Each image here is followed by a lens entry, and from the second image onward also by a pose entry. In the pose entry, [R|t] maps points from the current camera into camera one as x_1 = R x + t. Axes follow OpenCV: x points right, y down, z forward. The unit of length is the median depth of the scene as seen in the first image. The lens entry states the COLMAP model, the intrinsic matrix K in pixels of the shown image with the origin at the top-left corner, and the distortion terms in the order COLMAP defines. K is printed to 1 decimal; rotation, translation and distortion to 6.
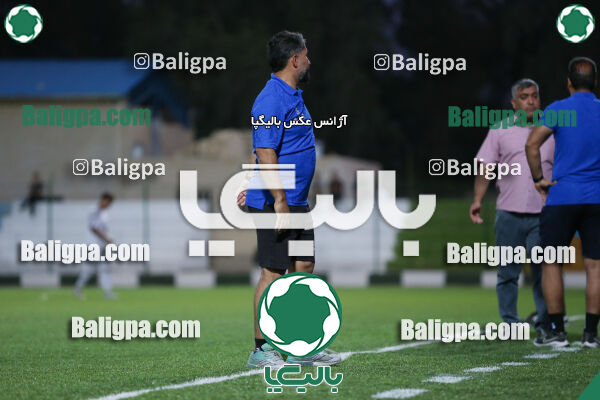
lens RADIAL K [[3461.9, 0, 300.0], [0, 3461.9, 200.0], [0, 0, 1]] dist [0.763009, 27.915900]
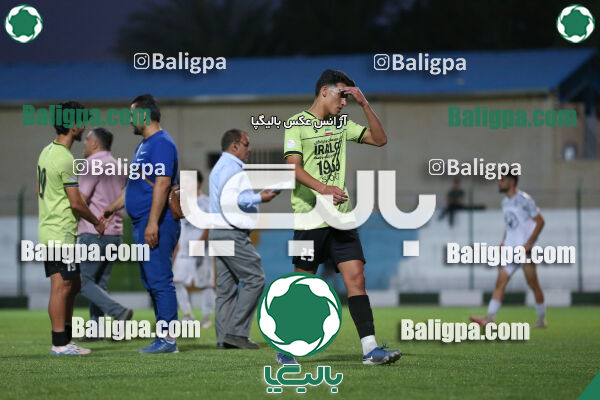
lens RADIAL K [[3412.2, 0, 300.0], [0, 3412.2, 200.0], [0, 0, 1]] dist [0.944792, 10.579636]
pose [[0.992291, -0.012505, -0.123299, -0.007032], [0.012497, 0.999922, -0.000834, -0.001995], [0.123299, -0.000713, 0.992369, 0.119952]]
